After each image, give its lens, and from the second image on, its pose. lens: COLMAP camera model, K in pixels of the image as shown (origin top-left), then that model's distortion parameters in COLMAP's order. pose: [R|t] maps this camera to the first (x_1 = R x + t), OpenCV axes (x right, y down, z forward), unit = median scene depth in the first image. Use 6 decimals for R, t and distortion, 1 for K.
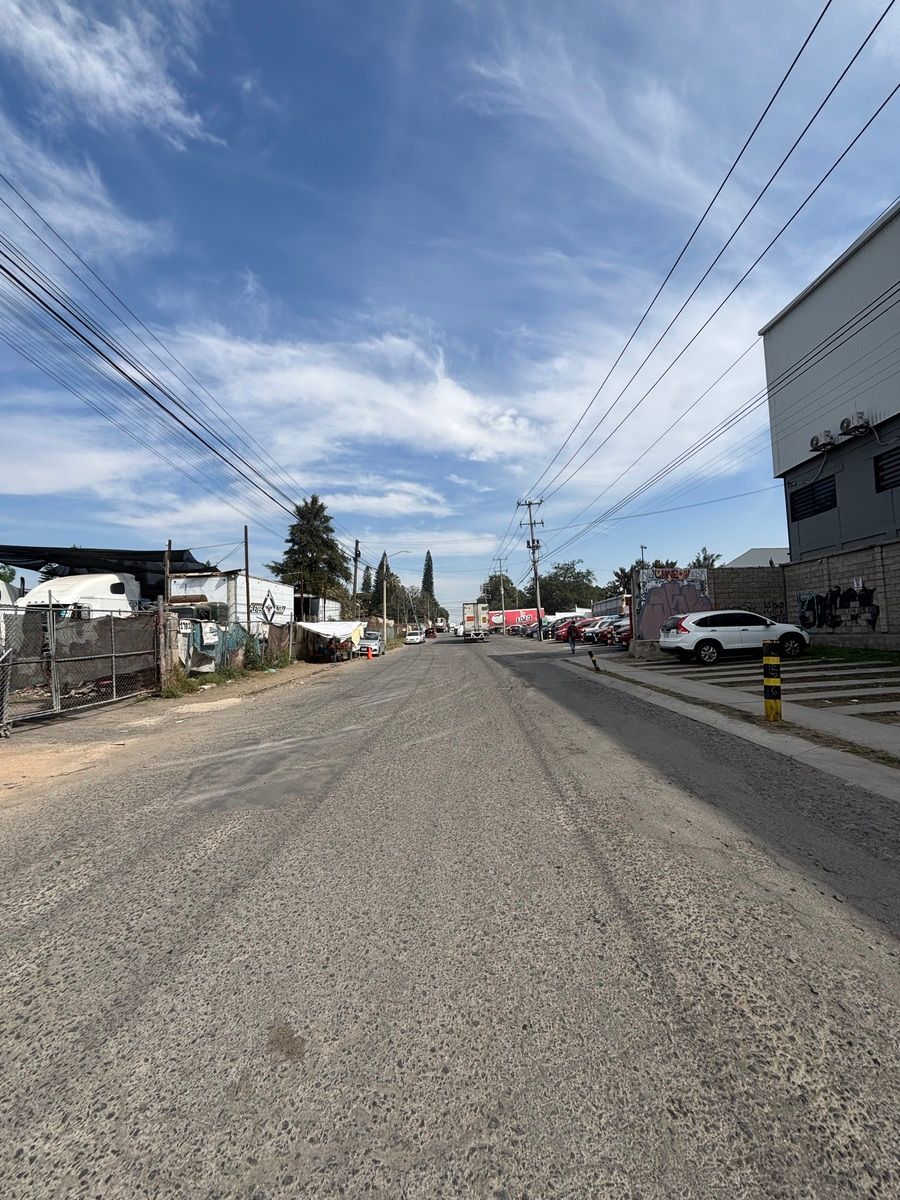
lens RADIAL K [[489.3, 0, 447.0], [0, 489.3, 613.8], [0, 0, 1]] dist [-0.000531, 0.000030]
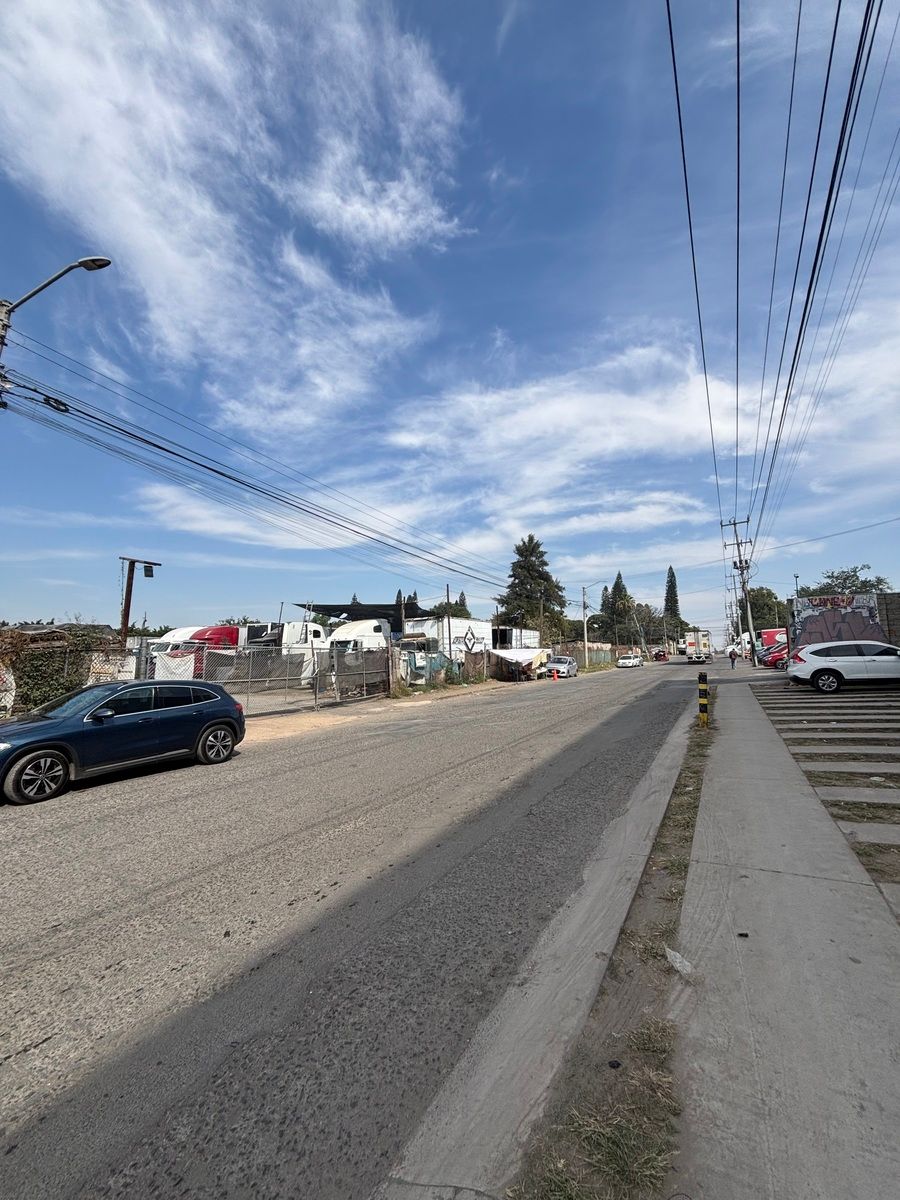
lens RADIAL K [[487.4, 0, 451.7], [0, 487.4, 594.7], [0, 0, 1]] dist [-0.001614, 0.001040]
pose [[0.880730, -0.053193, -0.470622, 0.247255], [0.015744, 0.996412, -0.083158, -0.024905], [0.473357, 0.065830, 0.878407, -0.238582]]
